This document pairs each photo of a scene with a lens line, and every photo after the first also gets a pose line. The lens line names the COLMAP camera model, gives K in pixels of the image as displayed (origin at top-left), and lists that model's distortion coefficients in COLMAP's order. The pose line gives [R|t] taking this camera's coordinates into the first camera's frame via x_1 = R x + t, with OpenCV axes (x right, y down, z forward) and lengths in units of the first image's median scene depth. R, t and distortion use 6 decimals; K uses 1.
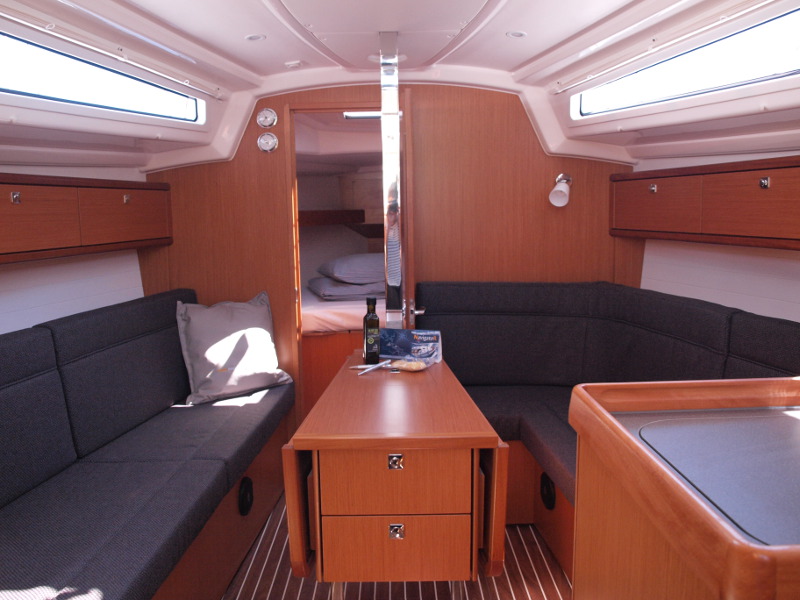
lens RADIAL K [[658.9, 0, 394.9], [0, 658.9, 290.6], [0, 0, 1]] dist [-0.105576, 0.070830]
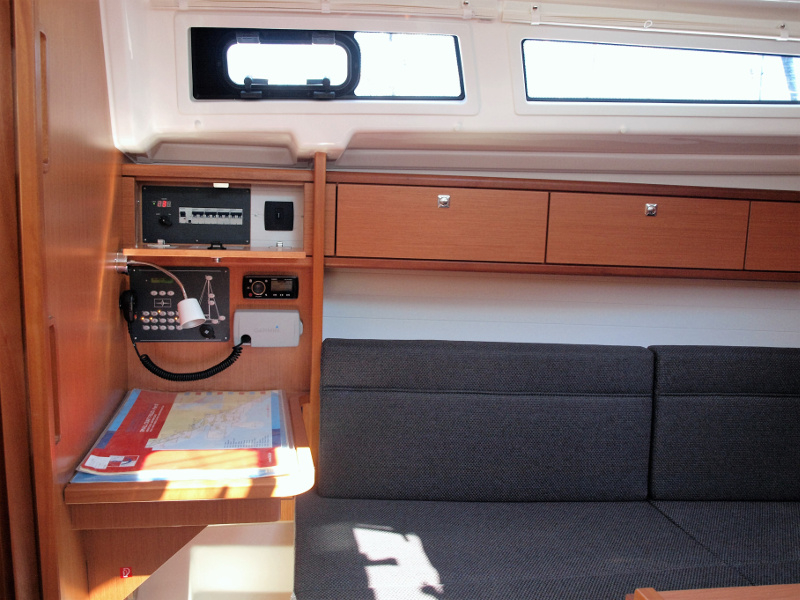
lens RADIAL K [[658.9, 0, 394.9], [0, 658.9, 290.6], [0, 0, 1]] dist [-0.105576, 0.070830]
pose [[0.207456, 0.139525, -0.968243, 0.275247], [-0.152467, 0.982292, 0.108882, -0.072203], [0.966290, 0.125037, 0.225056, 0.417519]]
